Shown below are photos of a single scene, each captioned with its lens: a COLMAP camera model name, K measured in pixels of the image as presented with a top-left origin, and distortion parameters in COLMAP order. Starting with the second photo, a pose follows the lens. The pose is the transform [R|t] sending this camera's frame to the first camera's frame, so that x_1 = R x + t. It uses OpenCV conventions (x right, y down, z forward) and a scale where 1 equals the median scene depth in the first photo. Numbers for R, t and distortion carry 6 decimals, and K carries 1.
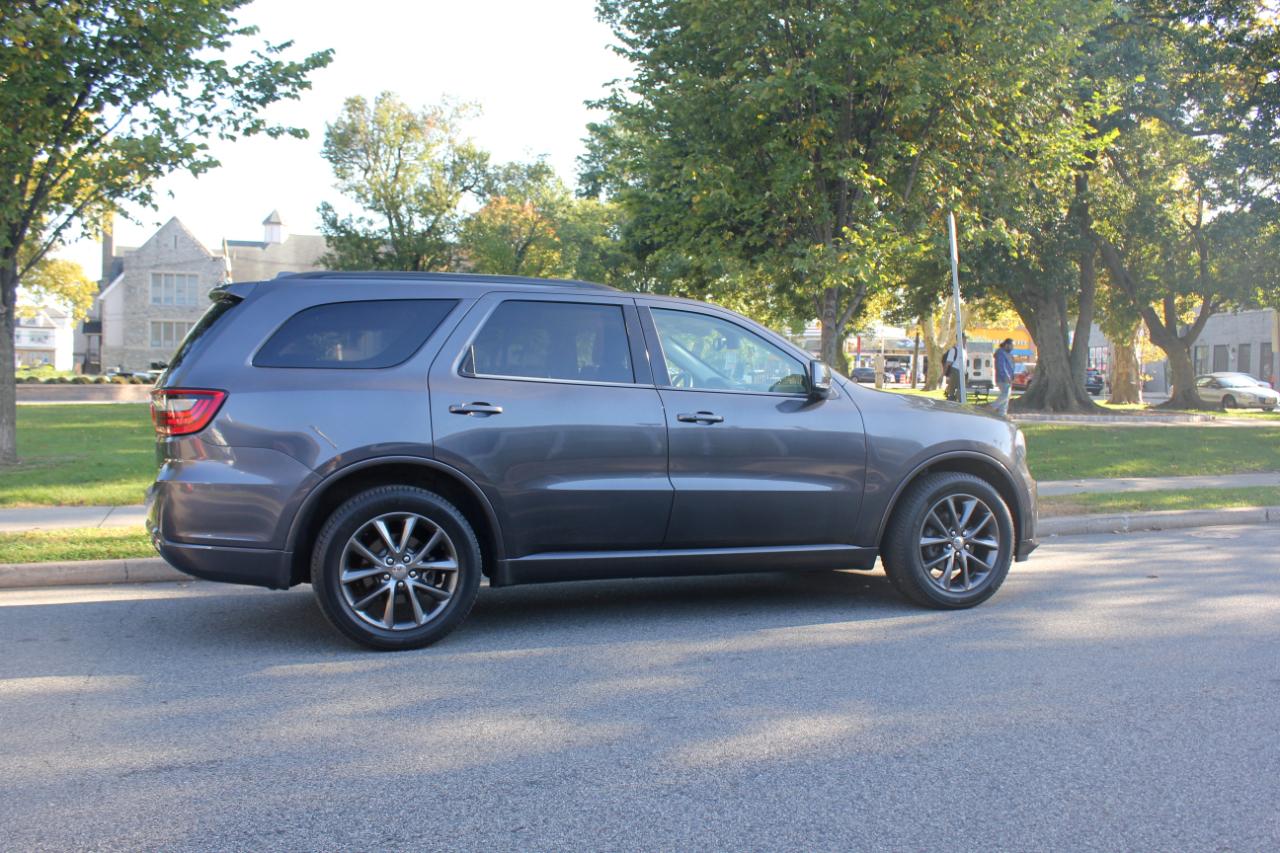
lens RADIAL K [[1032.2, 0, 627.1], [0, 1032.2, 453.6], [0, 0, 1]] dist [-0.102815, 0.018686]
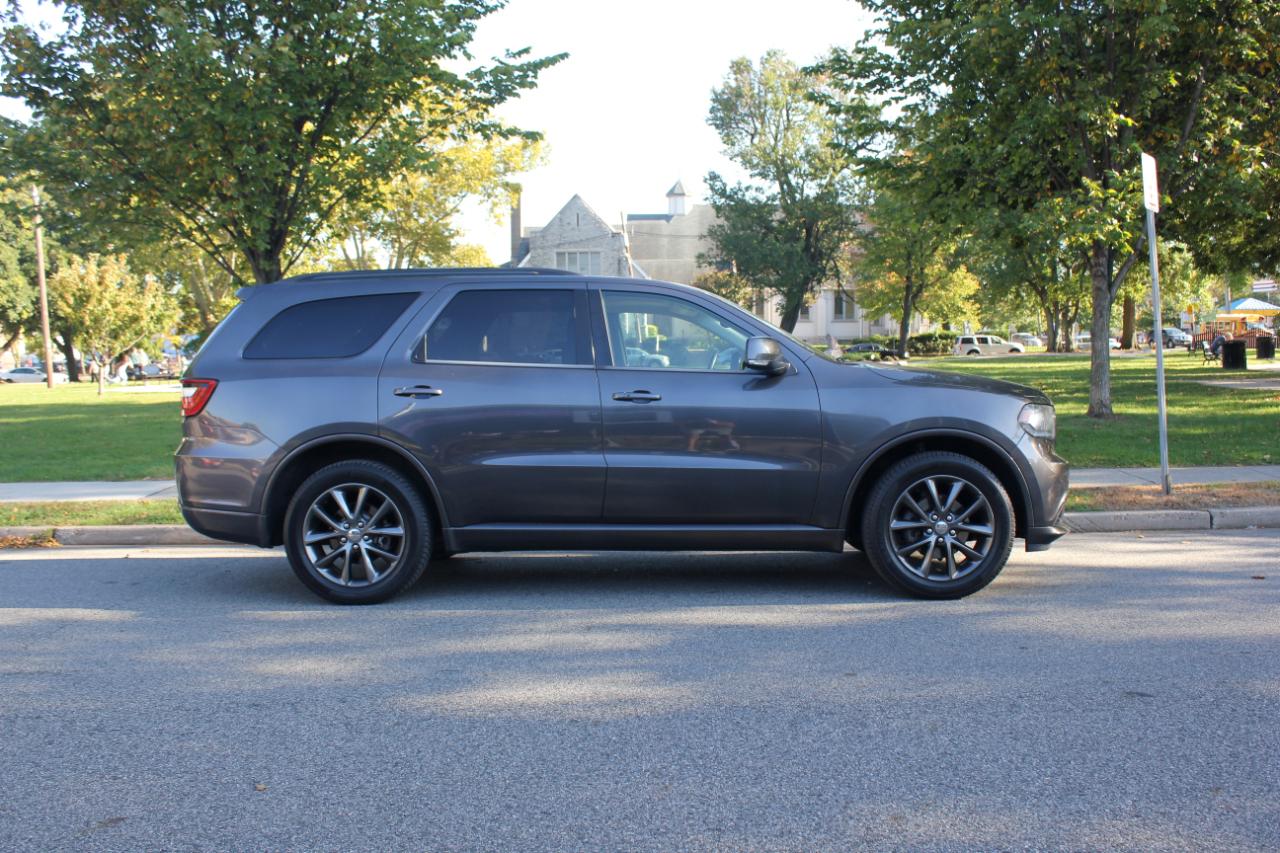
lens RADIAL K [[1103.2, 0, 662.6], [0, 1103.2, 447.8], [0, 0, 1]] dist [-0.080270, -0.034200]
pose [[0.940387, 0.004059, -0.340081, 0.338123], [0.001051, 0.999889, 0.014839, -0.000187], [0.340104, -0.014312, 0.940279, -0.016224]]
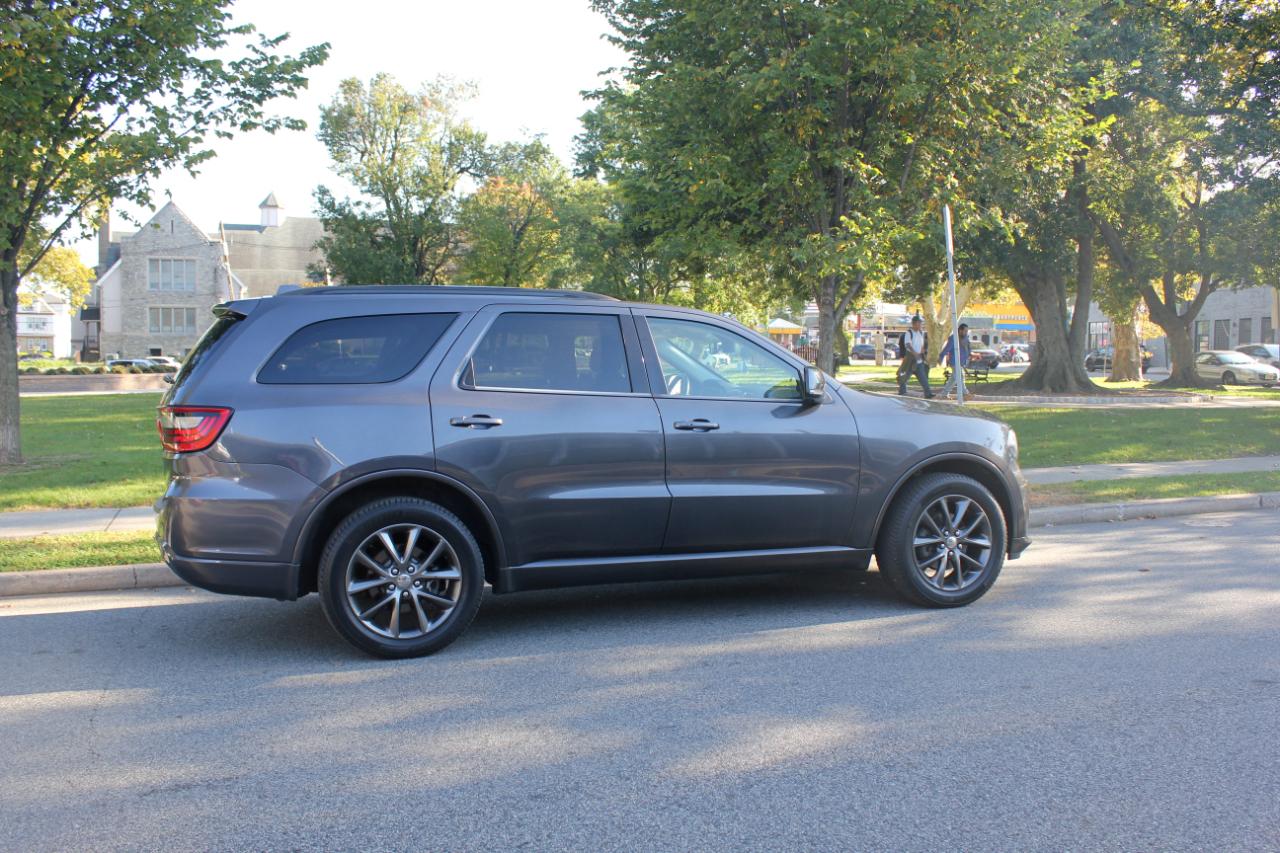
lens RADIAL K [[1032.2, 0, 628.9], [0, 1032.2, 458.2], [0, 0, 1]] dist [-0.102815, 0.018686]
pose [[0.999933, -0.011544, 0.000399, 0.002189], [0.011531, 0.999647, 0.023932, -0.019965], [-0.000675, -0.023926, 0.999713, -0.014184]]
